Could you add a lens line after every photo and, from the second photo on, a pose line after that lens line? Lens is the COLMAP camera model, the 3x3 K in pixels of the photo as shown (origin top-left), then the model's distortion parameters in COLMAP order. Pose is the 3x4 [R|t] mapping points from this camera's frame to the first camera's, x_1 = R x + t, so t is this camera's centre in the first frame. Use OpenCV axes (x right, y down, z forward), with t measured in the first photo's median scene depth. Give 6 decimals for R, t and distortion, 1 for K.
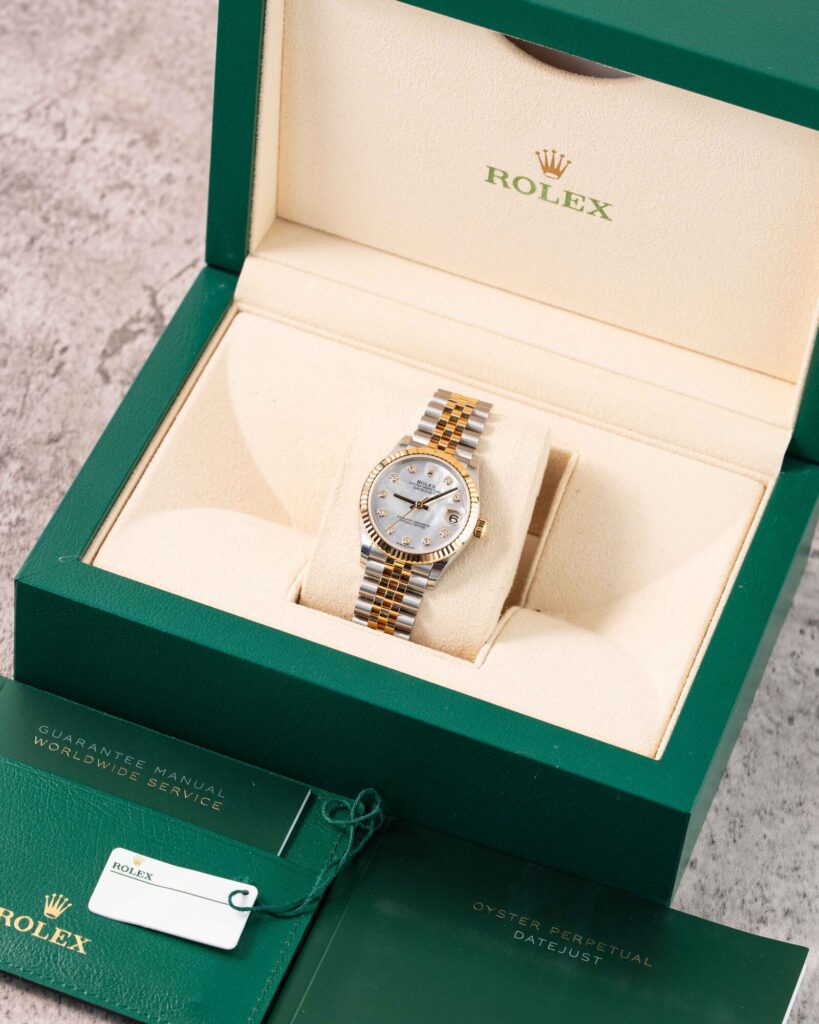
lens RADIAL K [[4740.1, 0, 409.5], [0, 4740.1, 512.0], [0, 0, 1]] dist [0.011509, -5.013209]
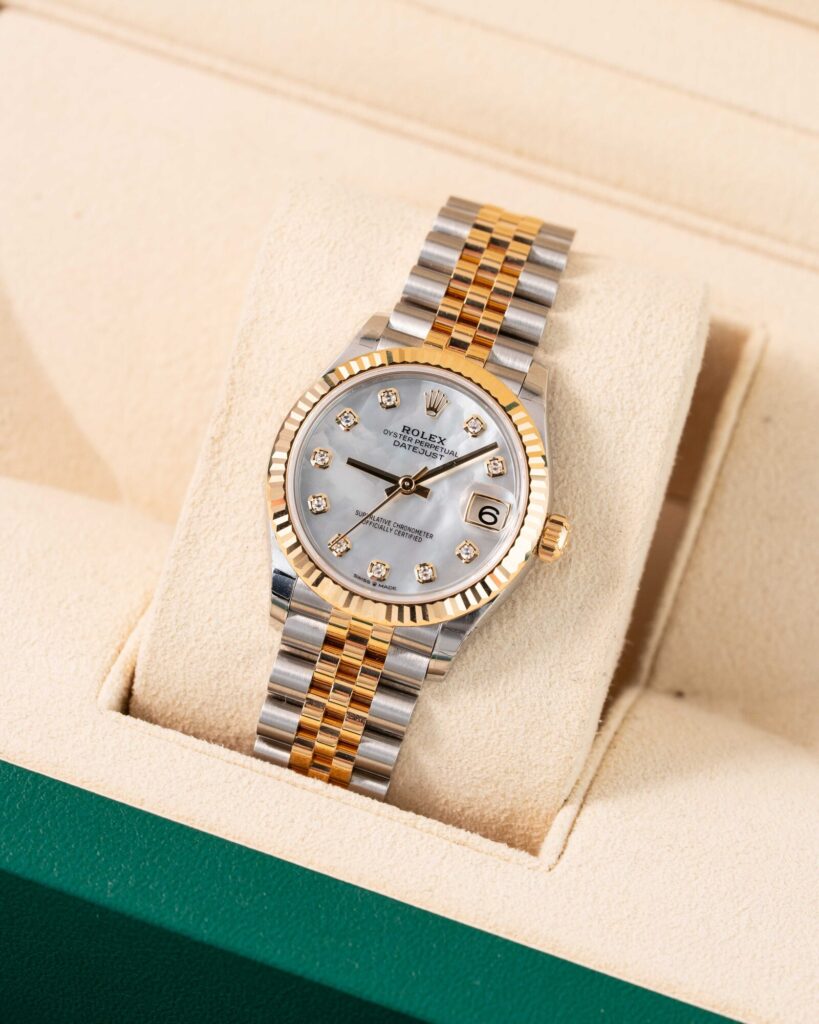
lens RADIAL K [[4740.1, 0, 409.5], [0, 4740.1, 512.0], [0, 0, 1]] dist [0.011509, -5.013209]
pose [[0.999960, -0.008514, 0.002833, 0.001000], [0.008184, 0.994848, 0.101049, -0.041616], [-0.003678, -0.101022, 0.994877, 0.574492]]
